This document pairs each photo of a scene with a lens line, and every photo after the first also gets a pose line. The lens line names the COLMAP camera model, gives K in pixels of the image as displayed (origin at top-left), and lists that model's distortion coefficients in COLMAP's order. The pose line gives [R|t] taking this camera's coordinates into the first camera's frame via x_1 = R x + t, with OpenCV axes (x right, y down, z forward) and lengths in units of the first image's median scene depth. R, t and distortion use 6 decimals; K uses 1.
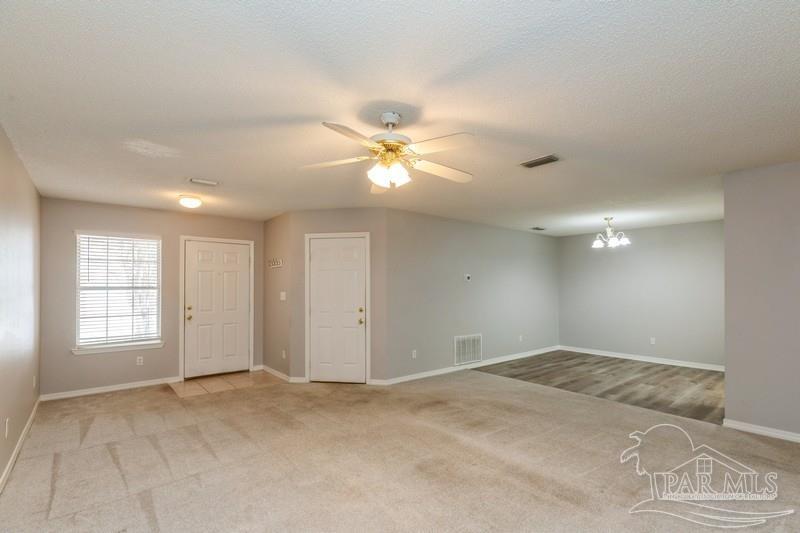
lens RADIAL K [[365.4, 0, 414.2], [0, 365.4, 285.4], [0, 0, 1]] dist [0.002472, 0.001536]
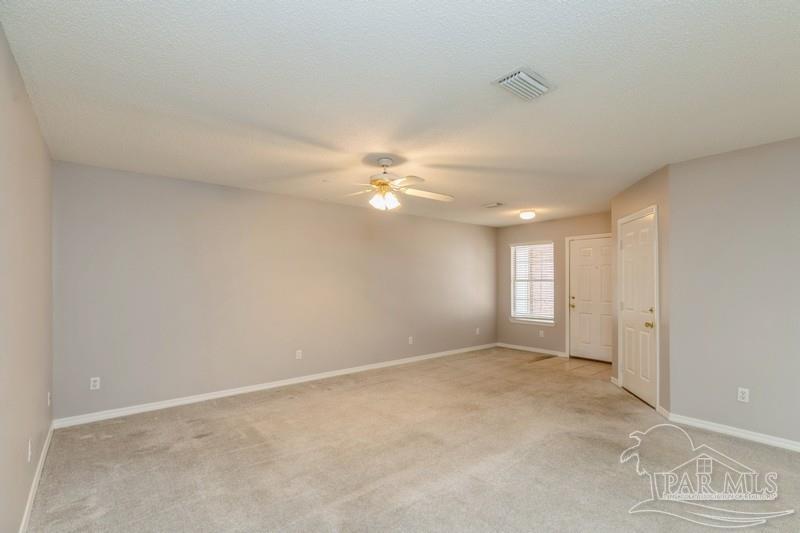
lens RADIAL K [[365.4, 0, 400.1], [0, 365.4, 272.4], [0, 0, 1]] dist [0.002472, 0.001536]
pose [[-0.006534, -0.022592, -0.999723, 0.632173], [0.006662, 0.999722, -0.022635, 0.004565], [0.999956, -0.006808, -0.006381, 0.494912]]
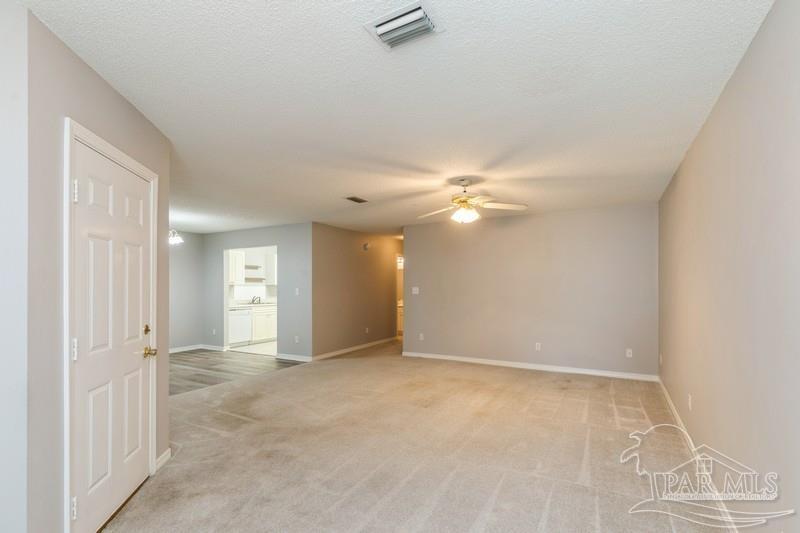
lens RADIAL K [[365.4, 0, 398.6], [0, 365.4, 281.7], [0, 0, 1]] dist [0.002472, 0.001536]
pose [[-0.334060, 0.014520, 0.942440, -0.732340], [-0.003750, 0.999853, -0.016734, 0.012558], [-0.942544, -0.009125, -0.333956, 0.866777]]
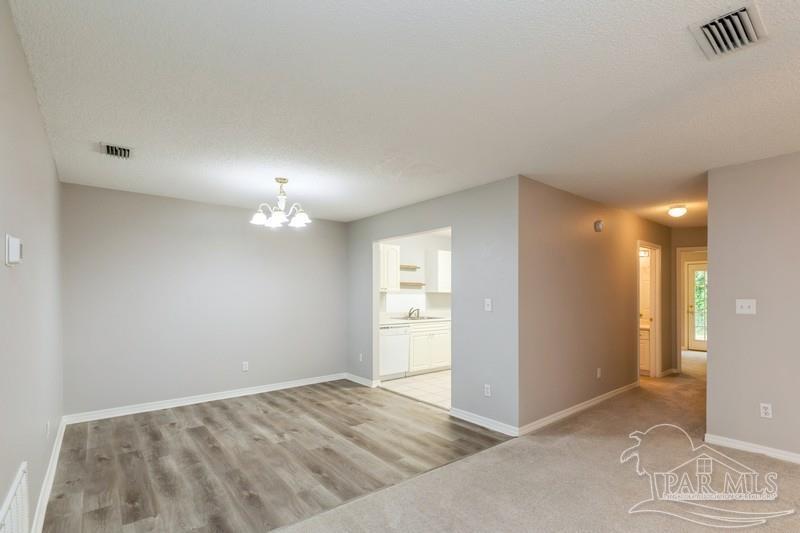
lens RADIAL K [[365.4, 0, 401.0], [0, 365.4, 289.5], [0, 0, 1]] dist [0.002472, 0.001536]
pose [[0.042876, 0.013627, 0.998987, -0.098285], [-0.011493, 0.999848, -0.013146, 0.008220], [-0.999014, -0.010917, 0.043026, 0.918309]]
